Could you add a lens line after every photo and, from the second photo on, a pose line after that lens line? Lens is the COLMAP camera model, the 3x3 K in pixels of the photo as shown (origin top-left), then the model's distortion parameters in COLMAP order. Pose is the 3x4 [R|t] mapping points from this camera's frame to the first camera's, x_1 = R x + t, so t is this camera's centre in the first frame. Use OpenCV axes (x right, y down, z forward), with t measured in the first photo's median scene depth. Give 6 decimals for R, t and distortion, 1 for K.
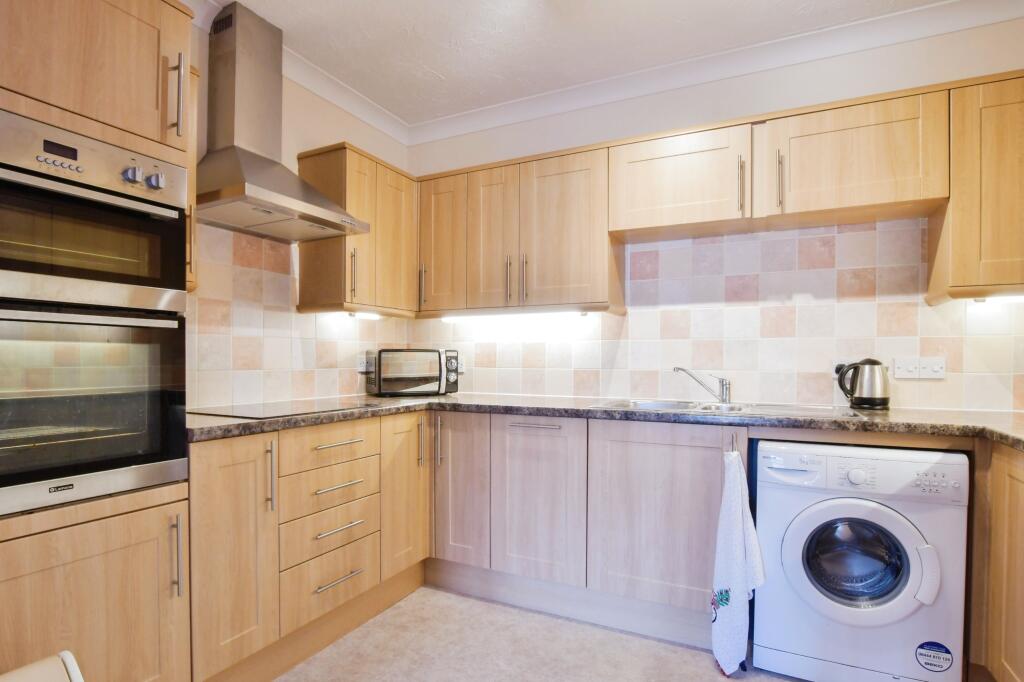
lens RADIAL K [[521.8, 0, 512.3], [0, 521.8, 360.0], [0, 0, 1]] dist [-0.030247, -0.000104]
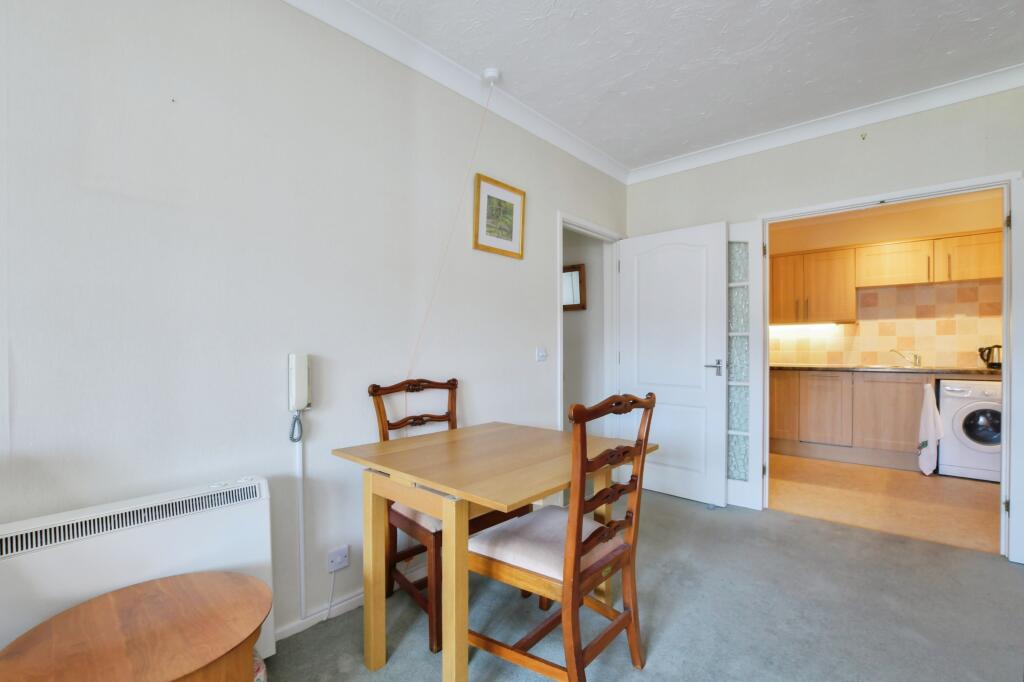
lens RADIAL K [[480.9, 0, 509.3], [0, 480.9, 350.1], [0, 0, 1]] dist [-0.023169, 0.001032]
pose [[0.971985, -0.009187, -0.234864, -0.823089], [0.010502, 0.999935, 0.004348, -0.010364], [0.234809, -0.006693, 0.972019, -1.380548]]
